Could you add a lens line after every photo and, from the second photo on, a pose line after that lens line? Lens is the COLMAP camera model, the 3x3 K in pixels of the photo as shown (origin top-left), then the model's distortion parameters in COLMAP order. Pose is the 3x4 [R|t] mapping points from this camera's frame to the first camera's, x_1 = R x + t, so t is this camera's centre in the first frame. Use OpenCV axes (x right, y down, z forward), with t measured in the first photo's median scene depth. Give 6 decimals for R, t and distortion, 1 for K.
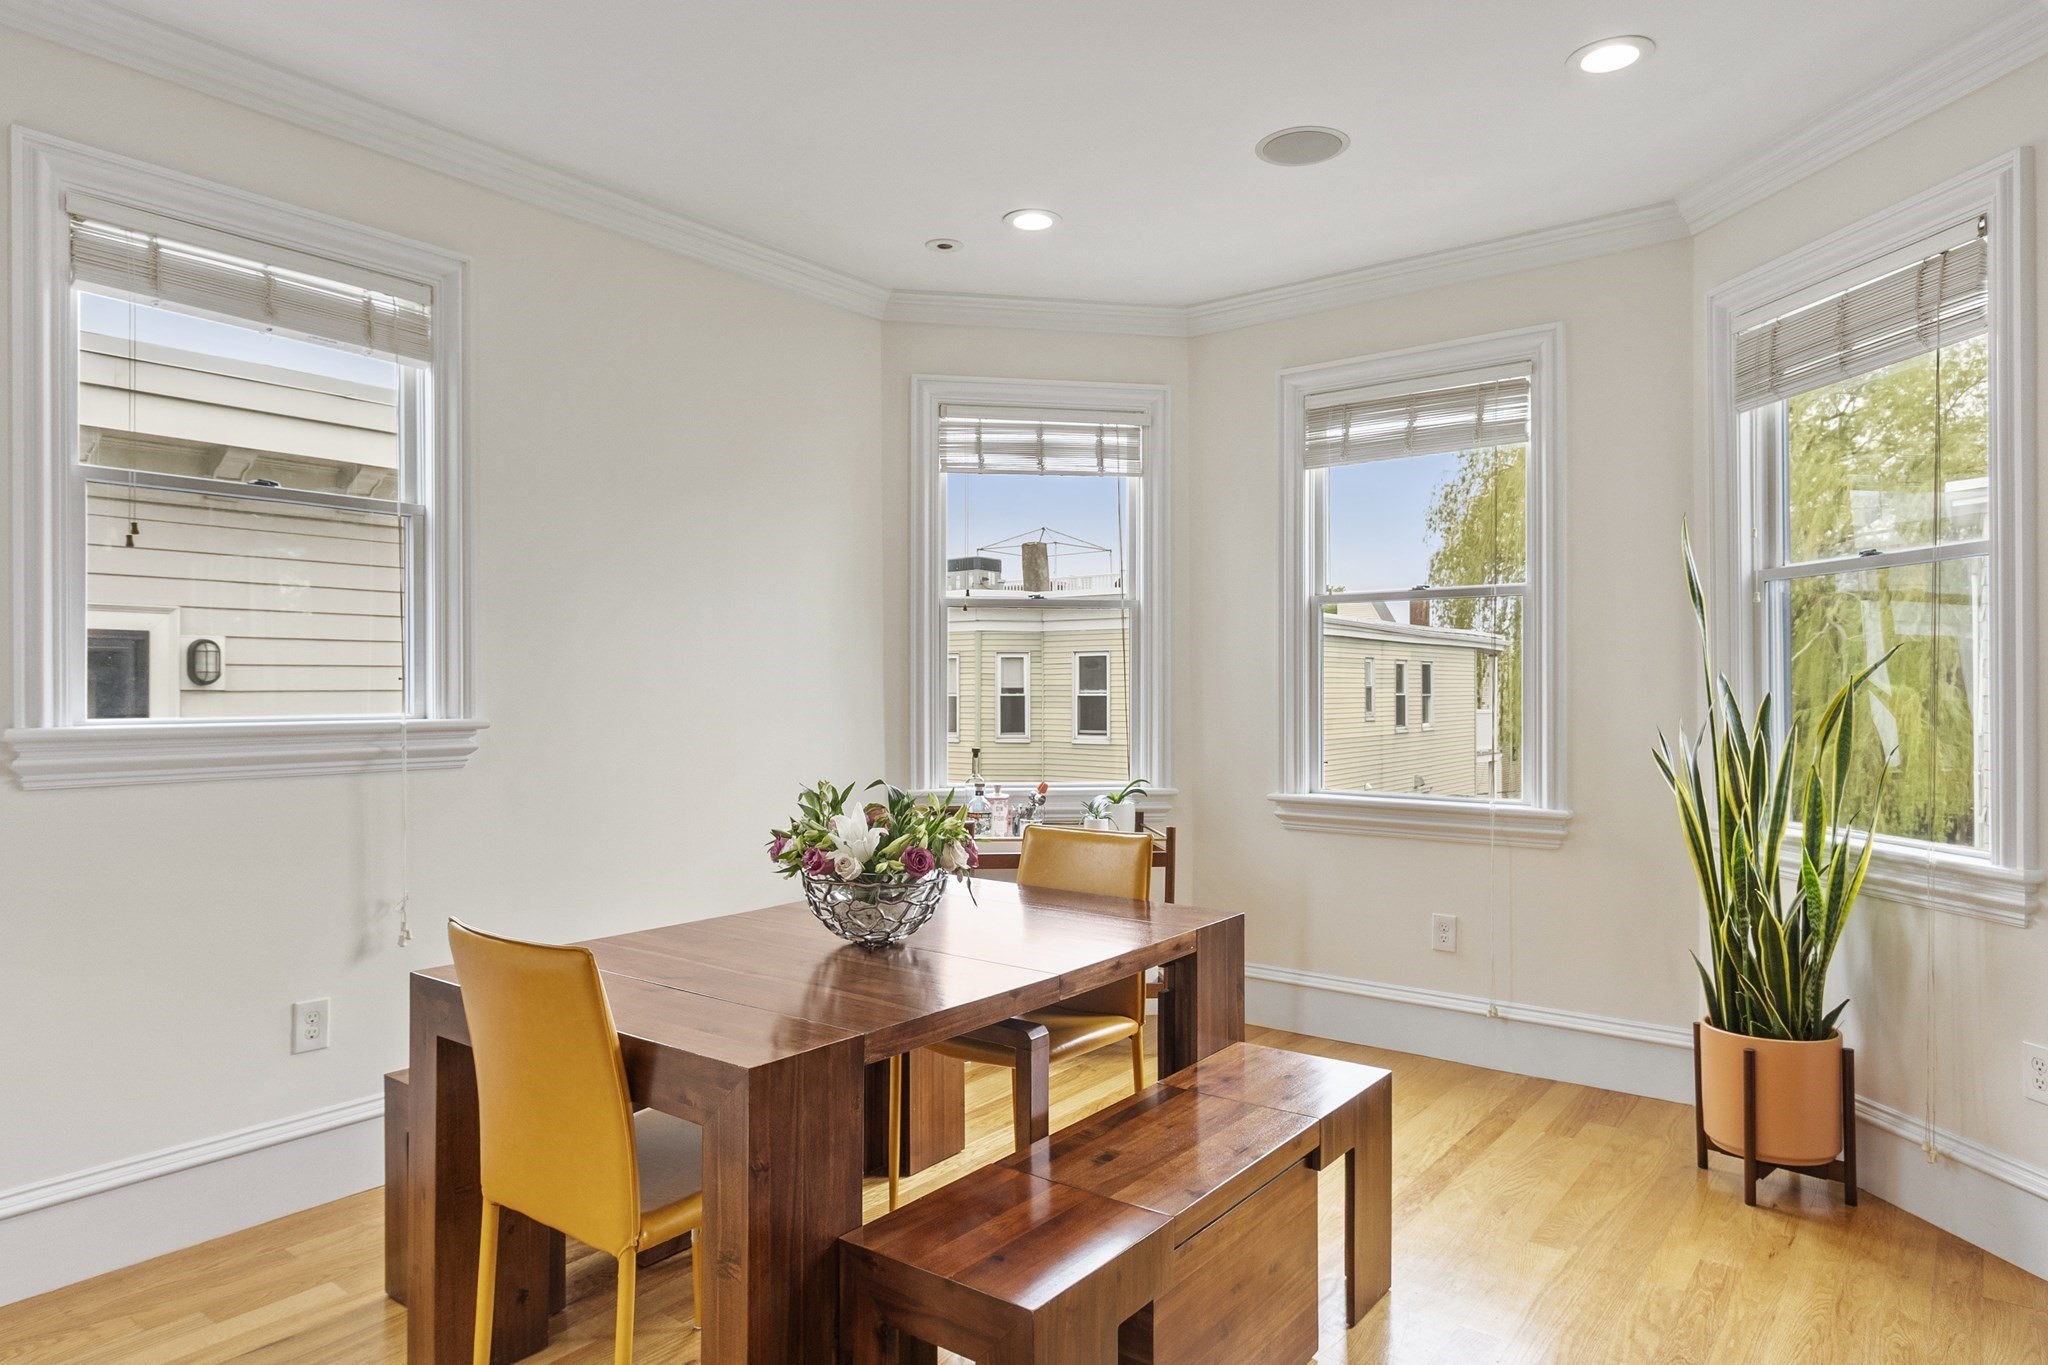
lens RADIAL K [[1231.4, 0, 1018.2], [0, 1231.4, 689.5], [0, 0, 1]] dist [0.002994, -0.000430]
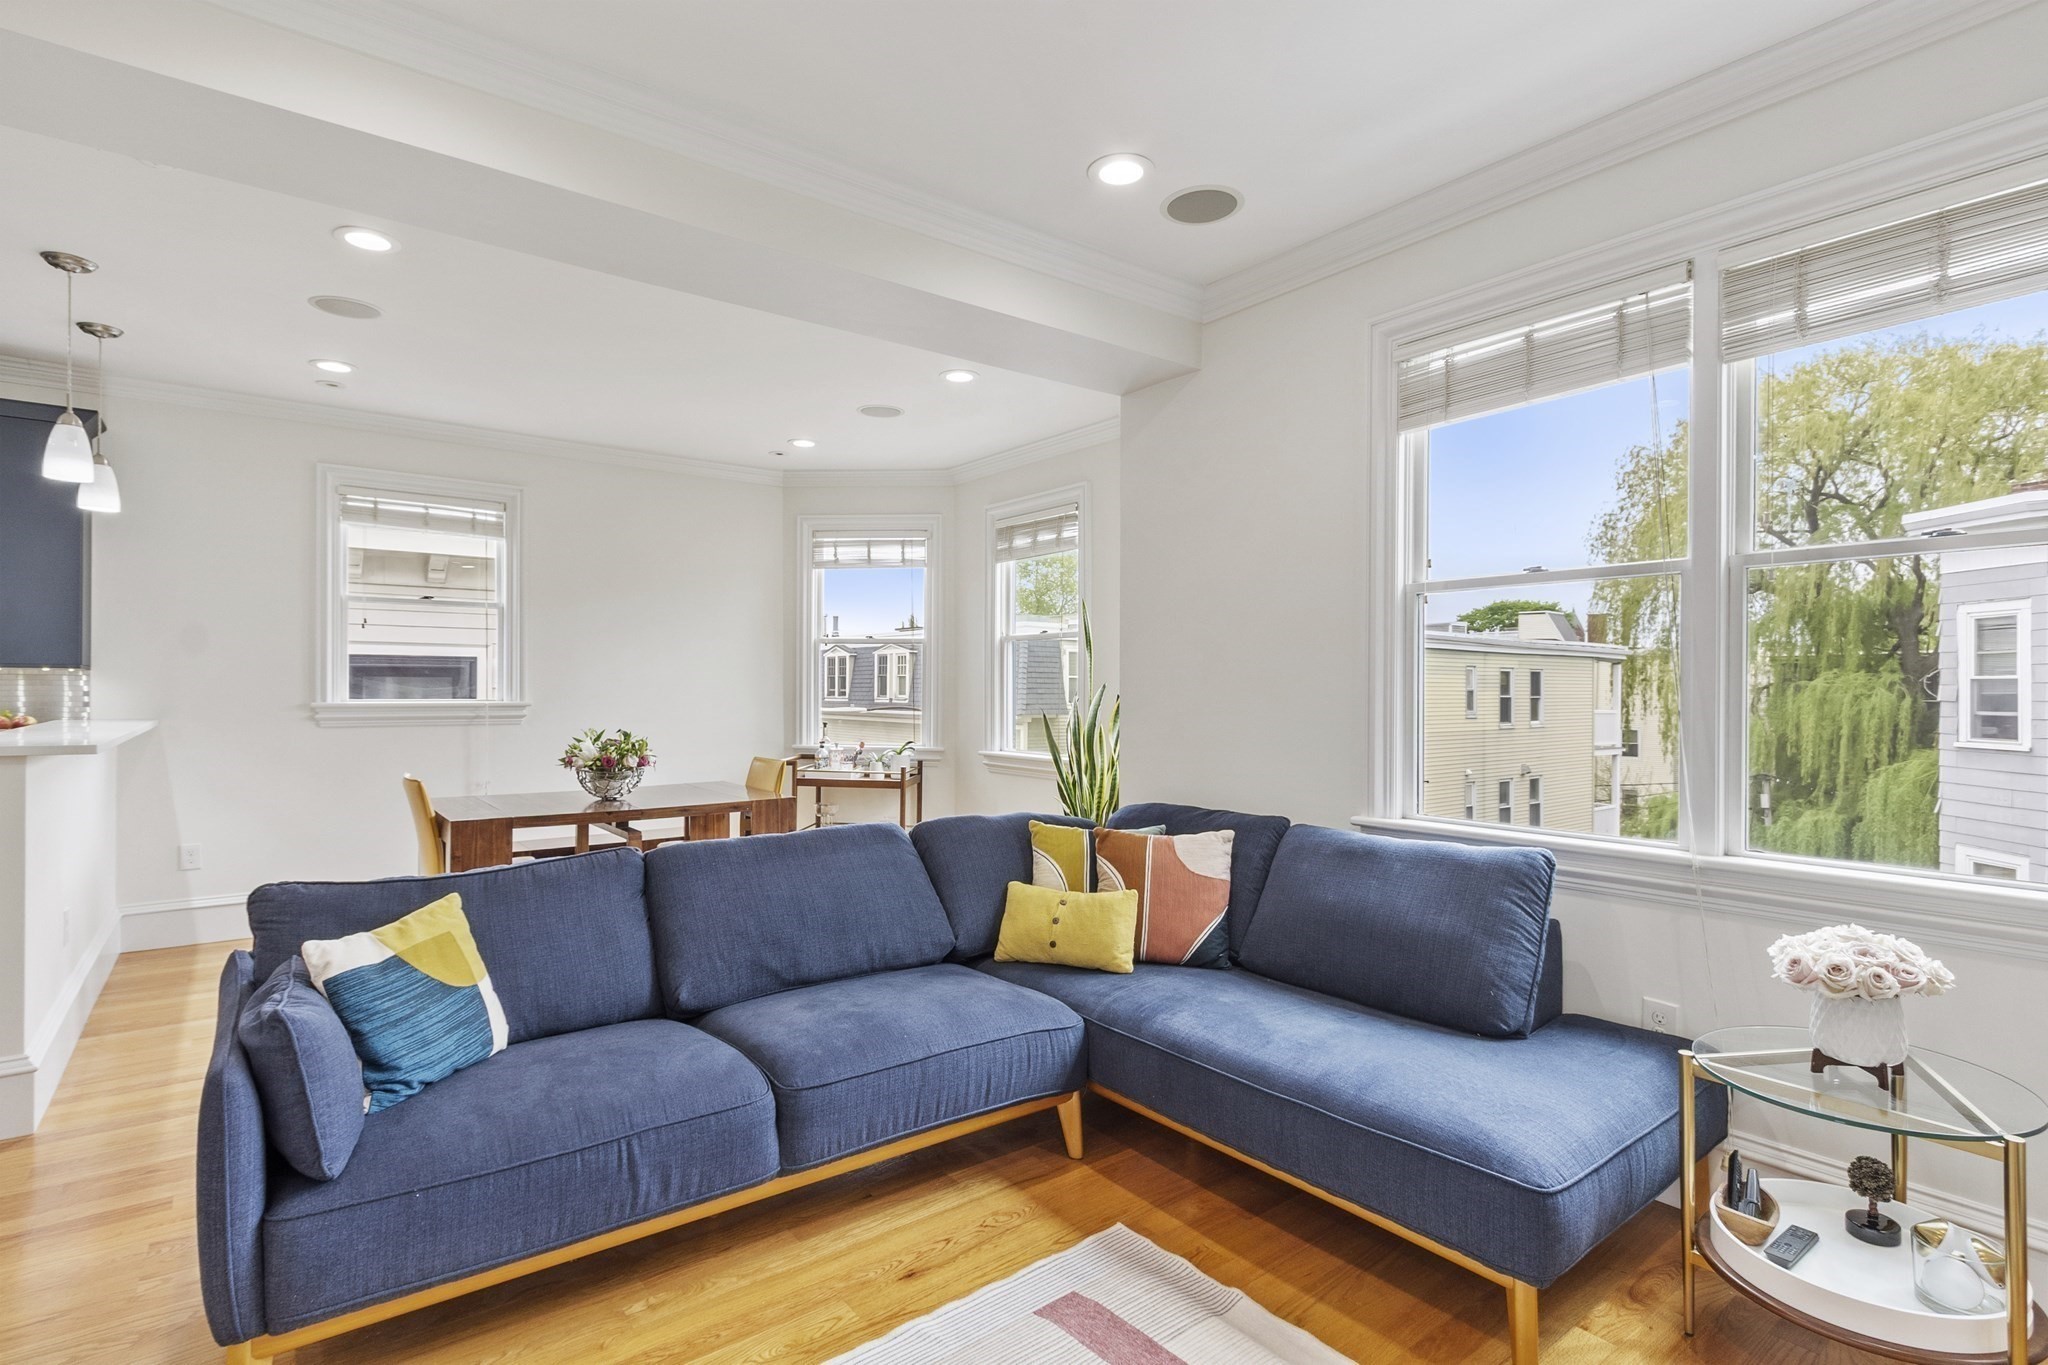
lens RADIAL K [[993.7, 0, 1022.2], [0, 993.7, 692.7], [0, 0, 1]] dist [-0.000387, 0.000304]
pose [[0.966238, 0.006257, -0.257577, 0.701171], [-0.005585, 0.999979, 0.003339, -0.001912], [0.257592, -0.001787, 0.966252, -0.378969]]
